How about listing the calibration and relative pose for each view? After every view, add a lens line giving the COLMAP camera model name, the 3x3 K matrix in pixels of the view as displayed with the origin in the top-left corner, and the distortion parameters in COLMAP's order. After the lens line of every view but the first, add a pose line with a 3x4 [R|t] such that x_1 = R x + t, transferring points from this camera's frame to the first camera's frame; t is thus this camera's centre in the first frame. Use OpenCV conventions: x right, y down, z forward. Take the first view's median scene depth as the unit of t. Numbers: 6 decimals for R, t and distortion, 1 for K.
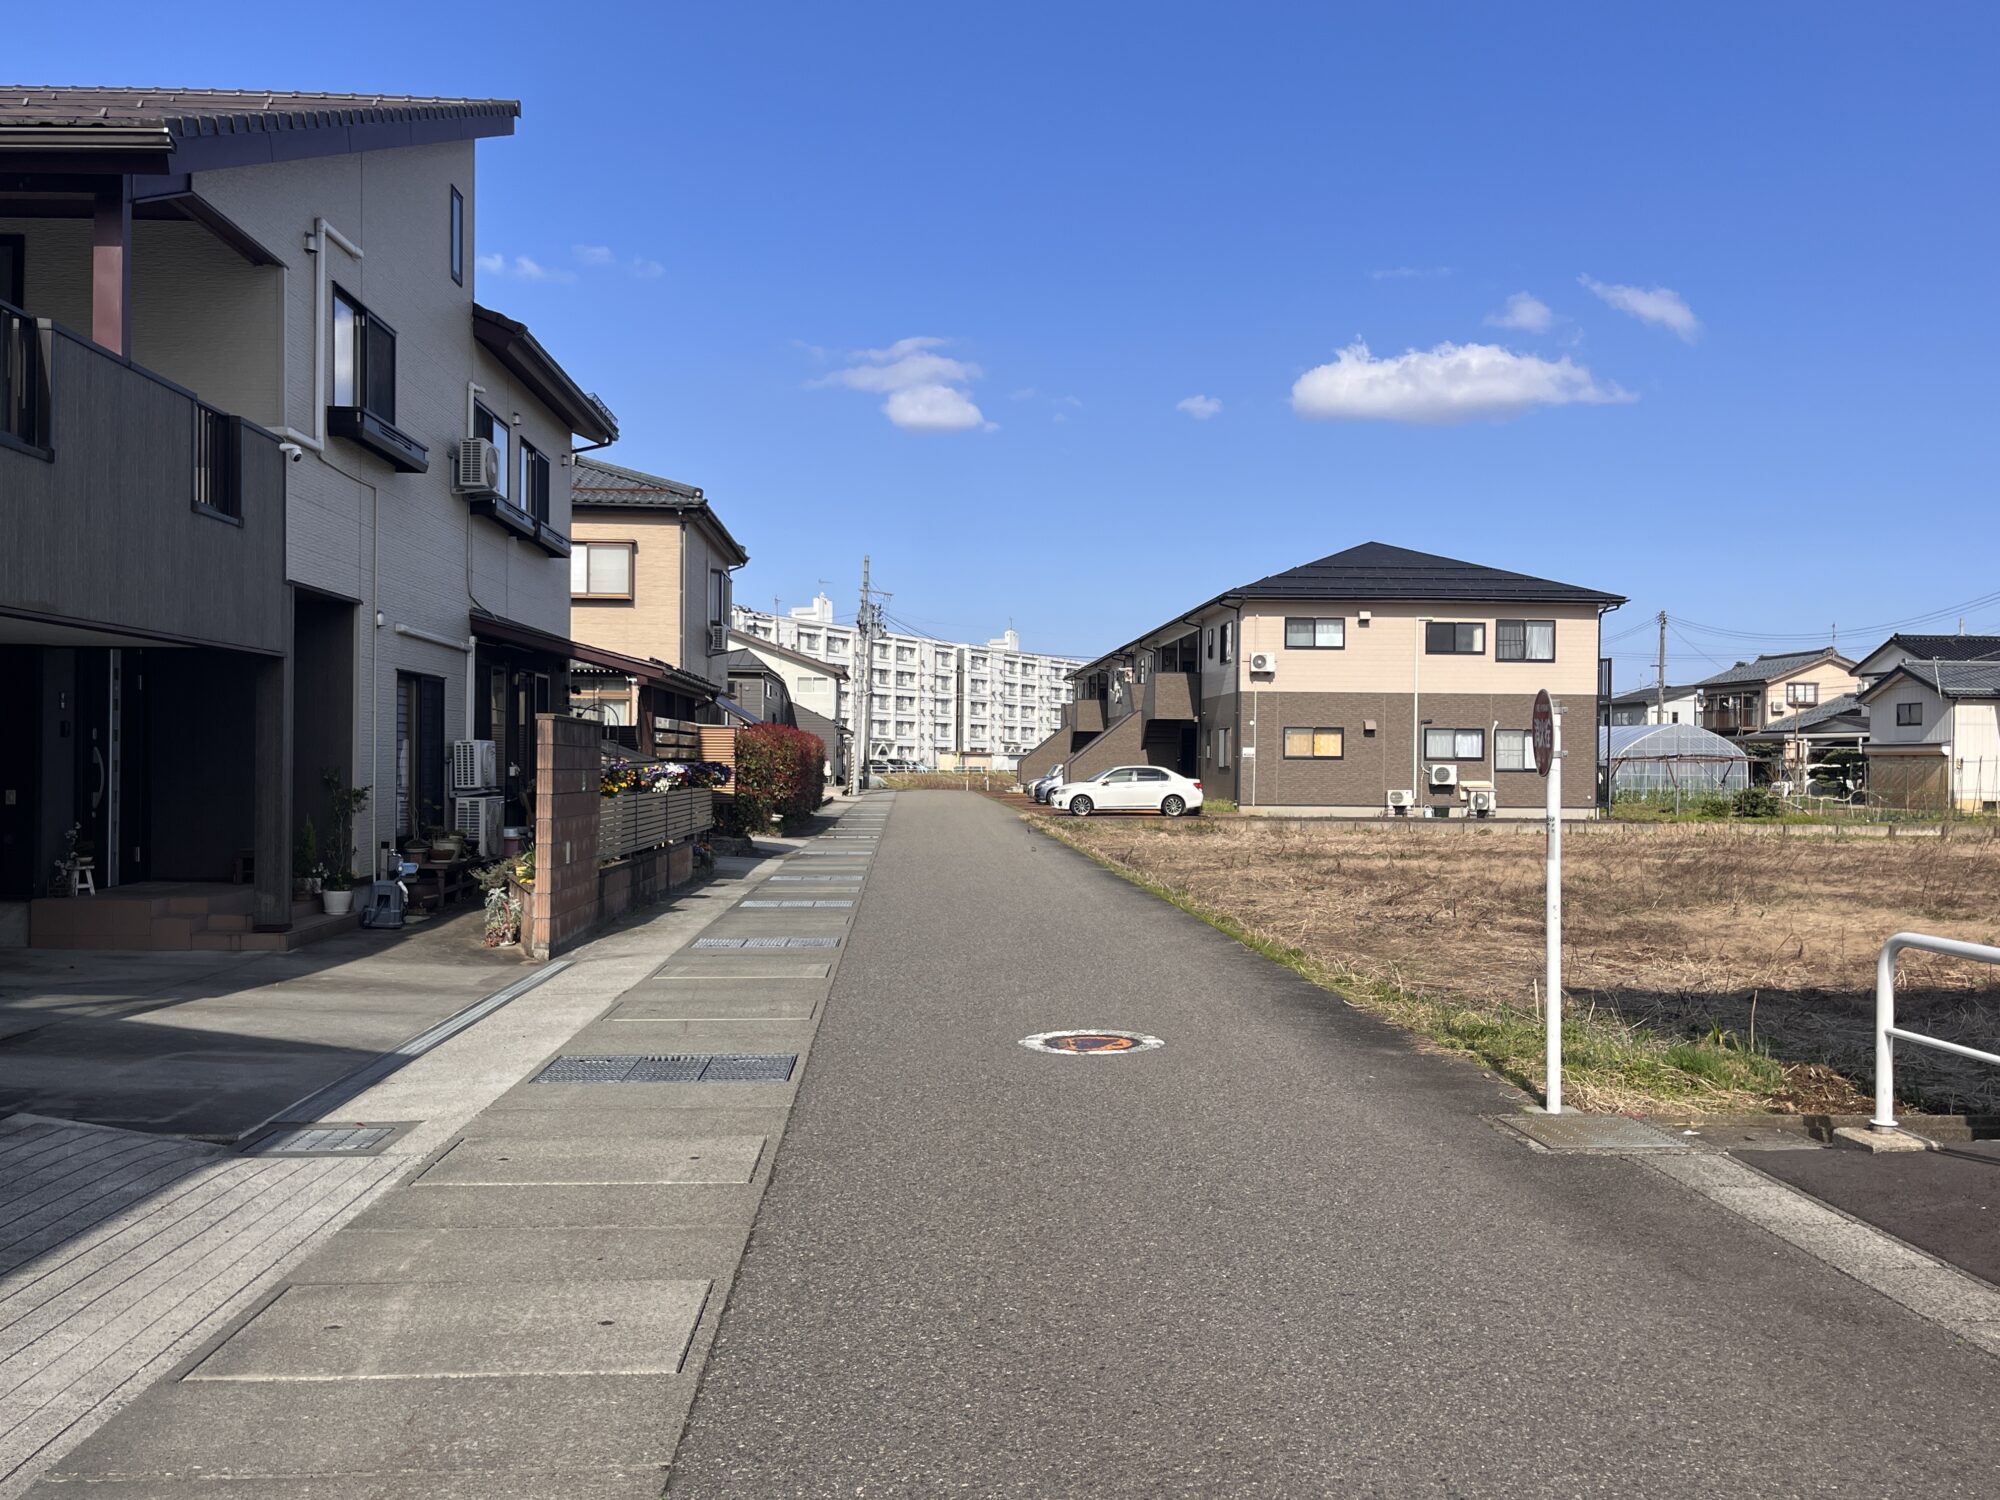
lens RADIAL K [[1597.2, 0, 1000.0], [0, 1597.2, 750.0], [0, 0, 1]] dist [0.005910, -0.000328]
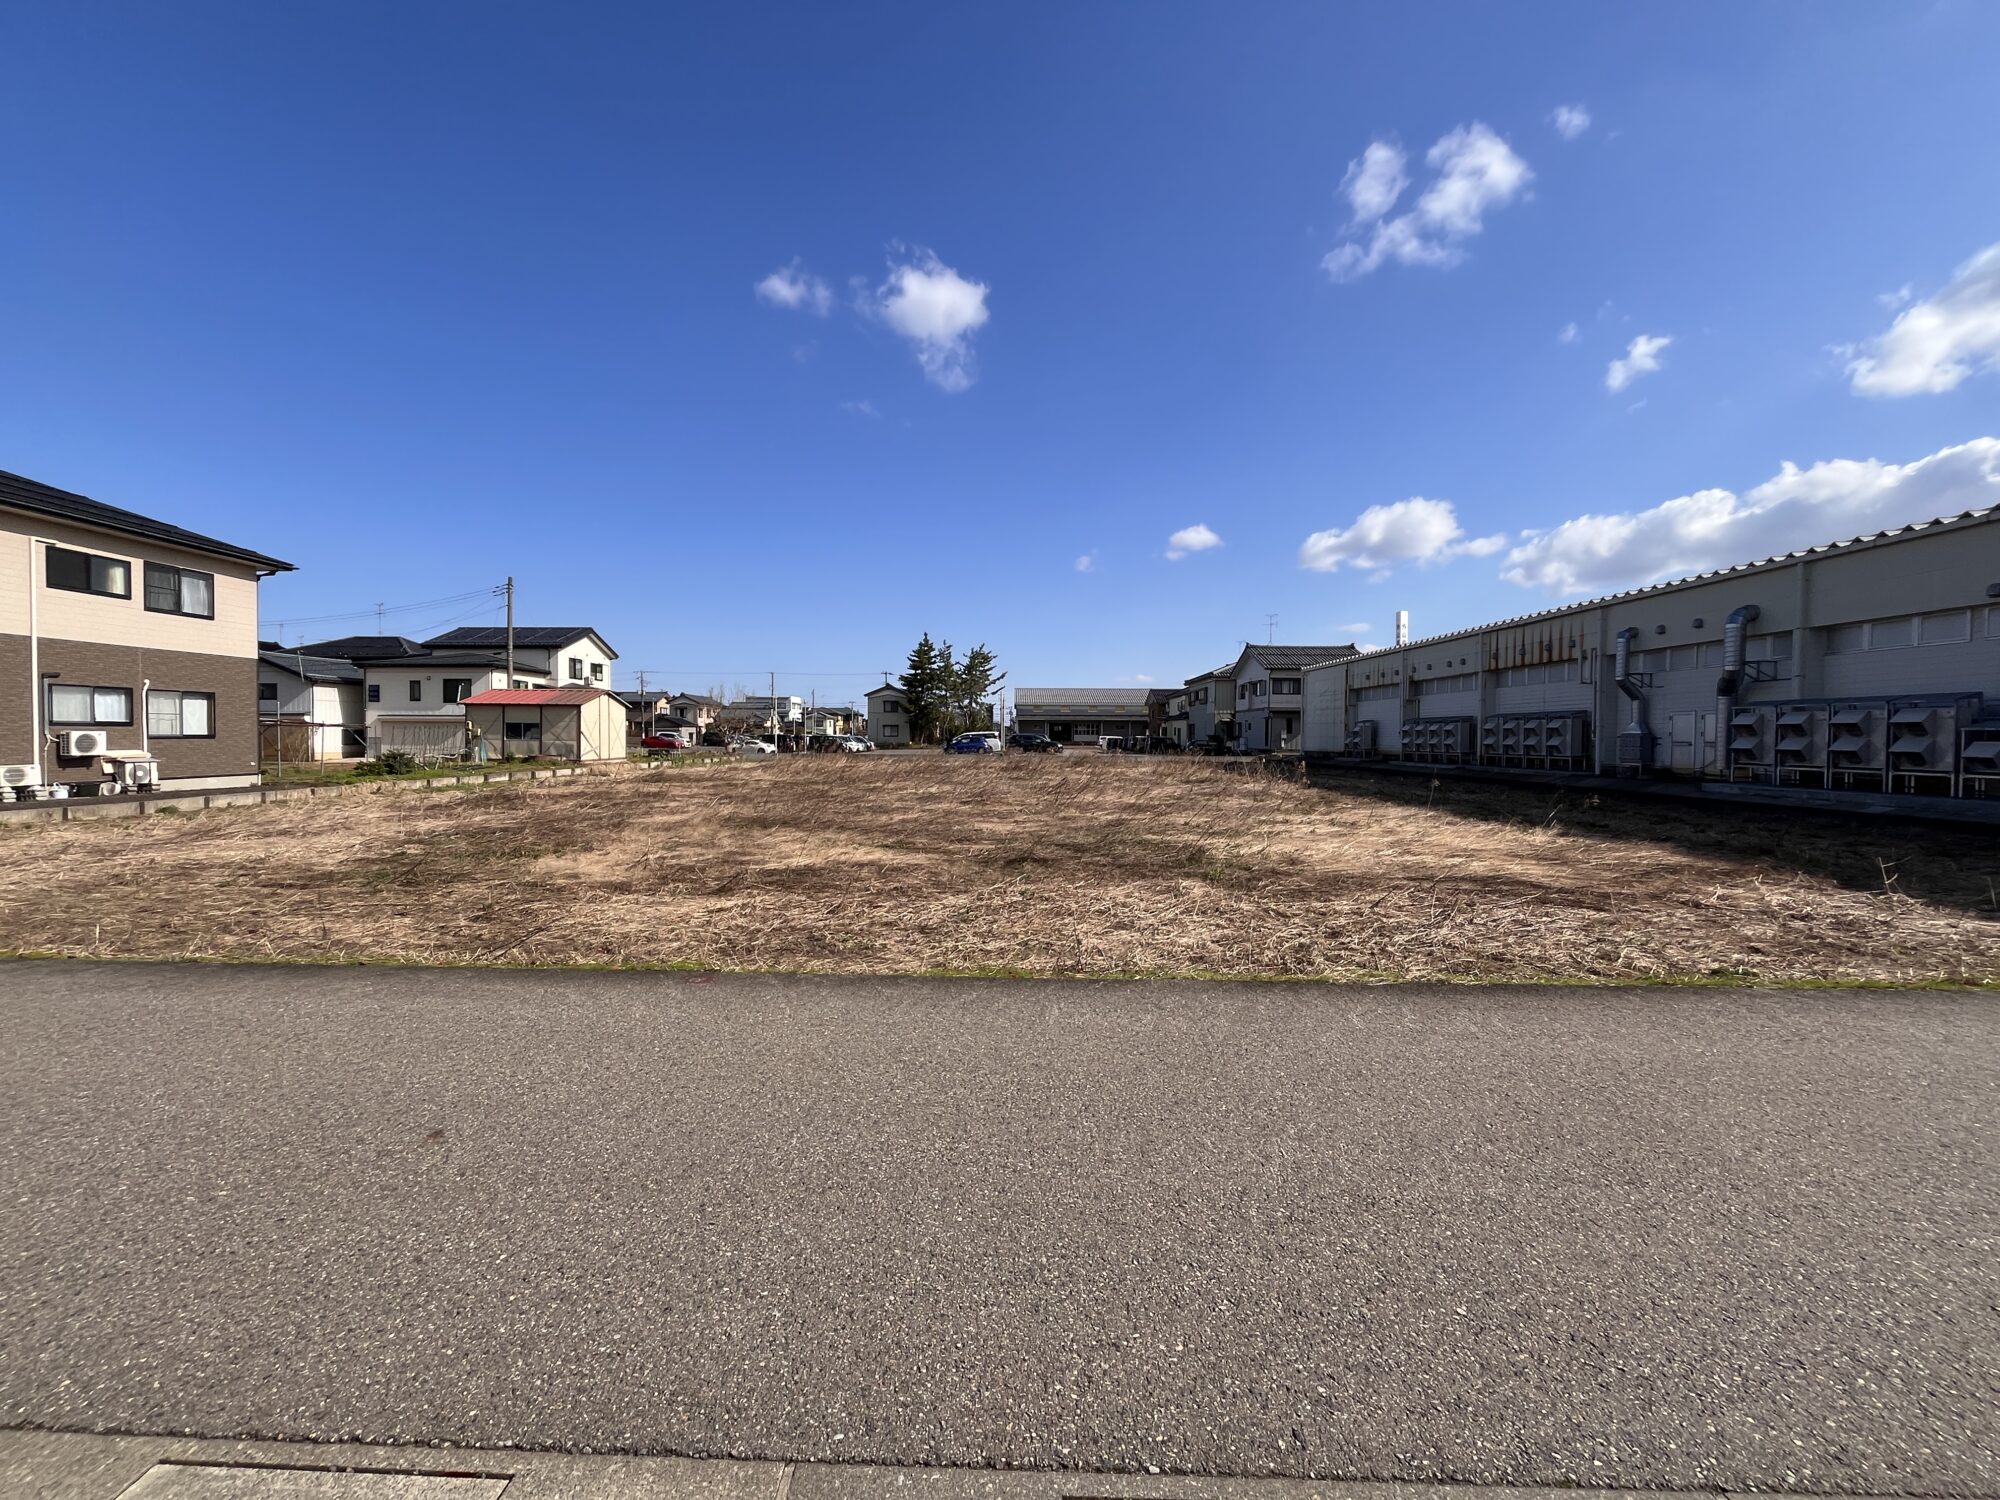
lens RADIAL K [[789.5, 0, 1000.0], [0, 789.5, 750.0], [0, 0, 1]] dist [-0.006184, 0.000037]
pose [[0.036042, -0.027963, 0.998959, -0.095144], [-0.009233, 0.999556, 0.028313, 0.003416], [-0.999308, -0.010243, 0.035768, 0.525907]]
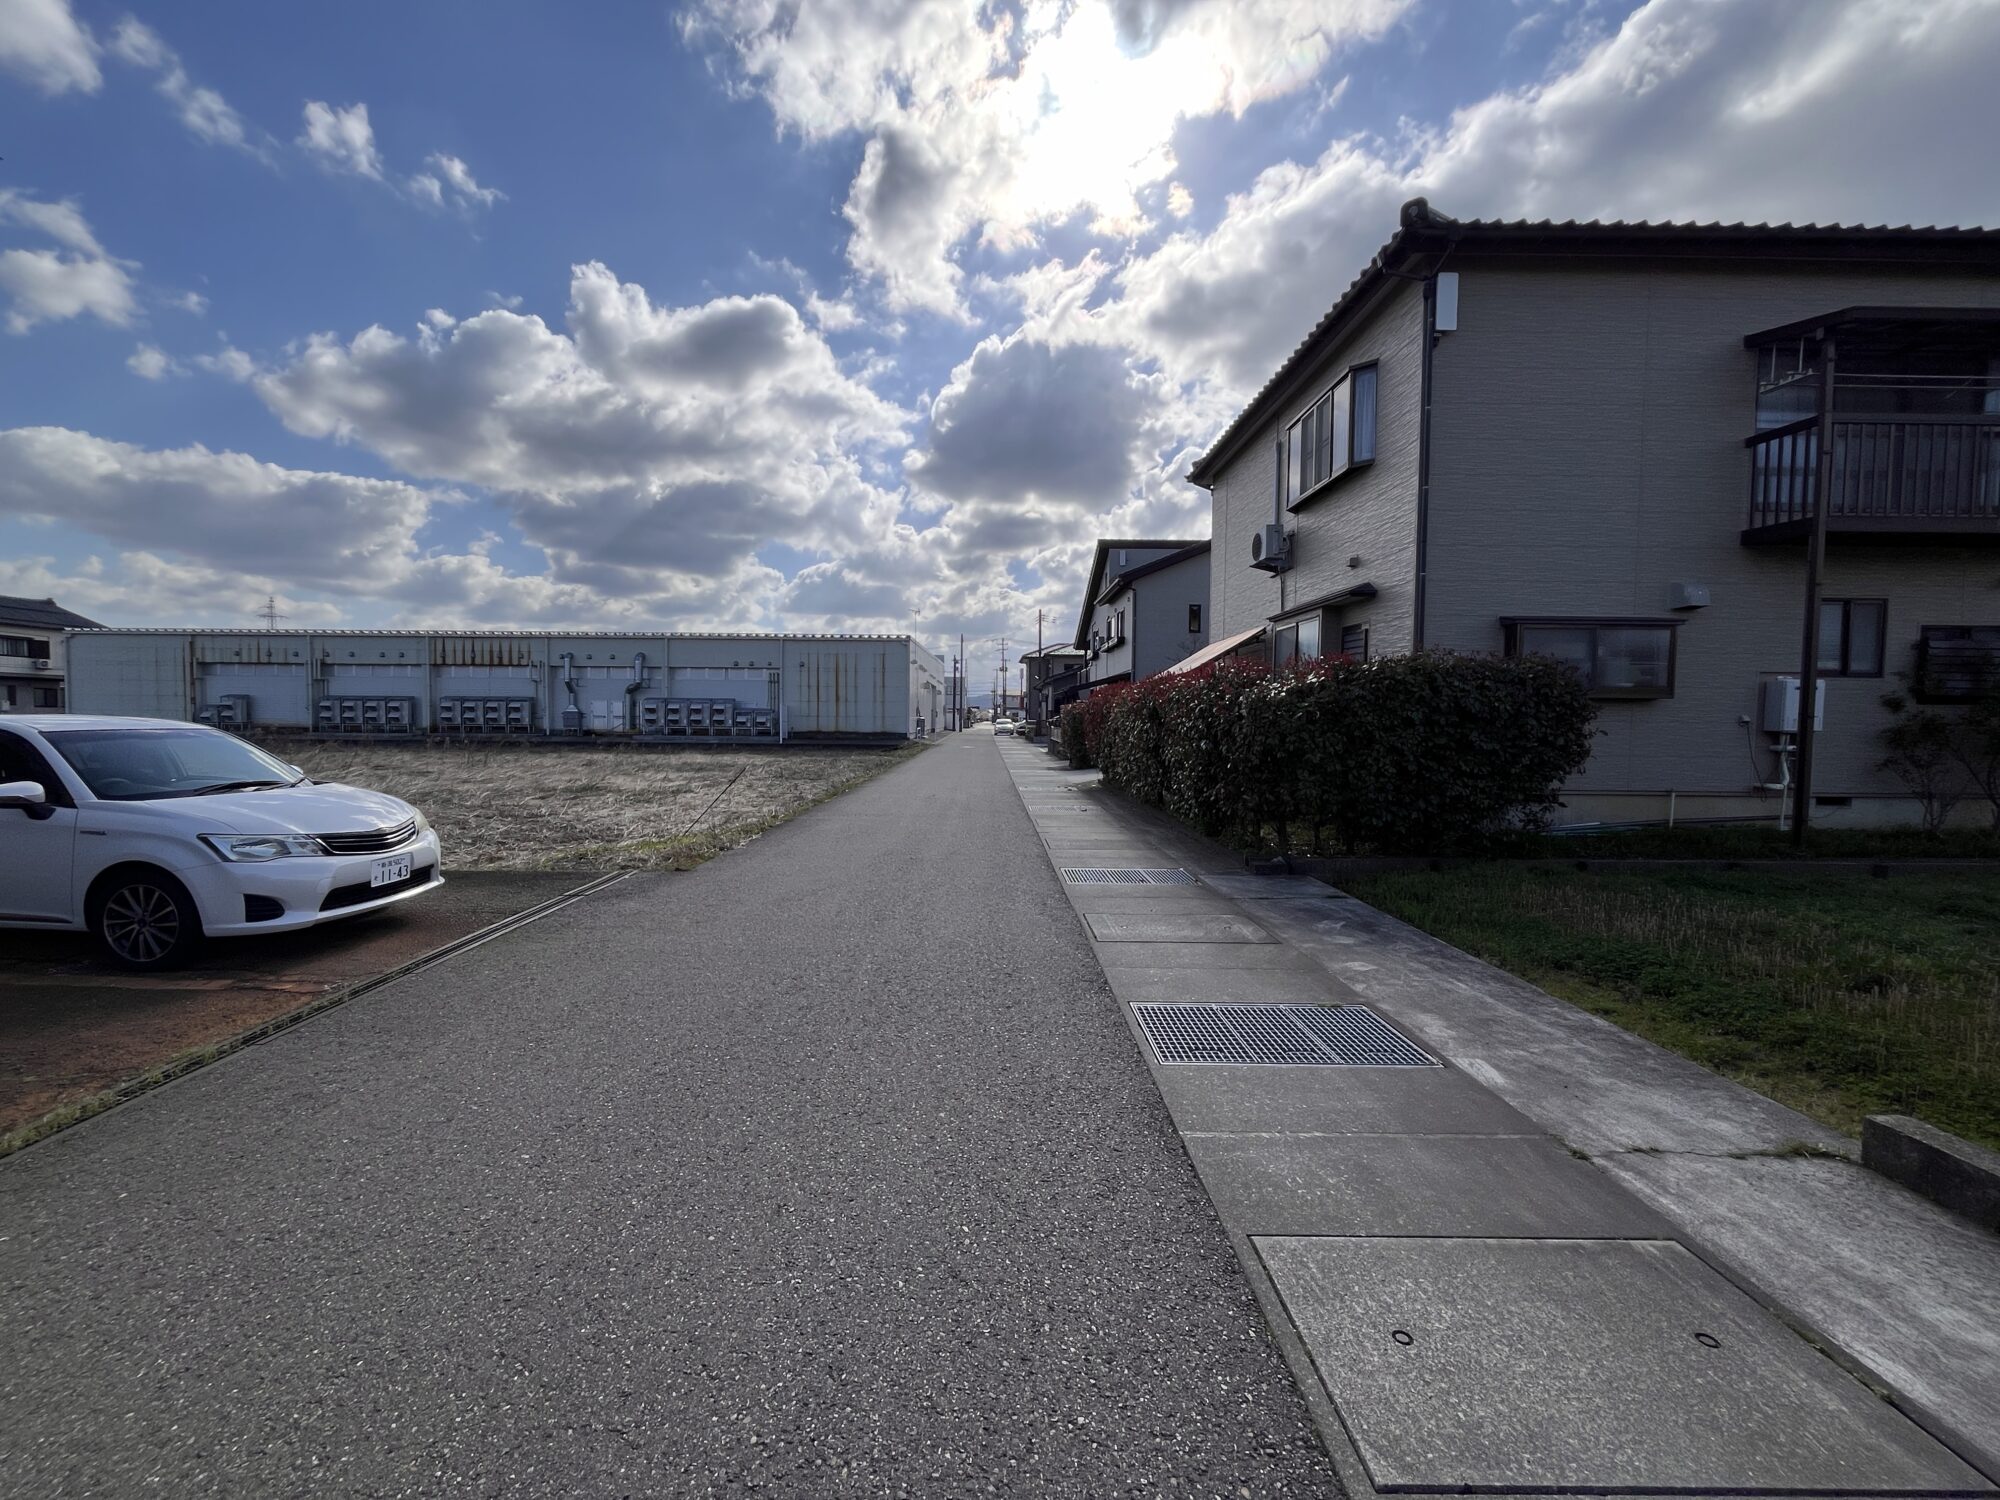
lens RADIAL K [[807.4, 0, 978.6], [0, 807.4, 752.9], [0, 0, 1]] dist [0.001060, 0.000431]
pose [[-0.999465, -0.018741, 0.026819, -0.074807], [-0.017714, 0.999119, 0.038032, 0.007924], [-0.027508, 0.037537, -0.998917, 1.101203]]
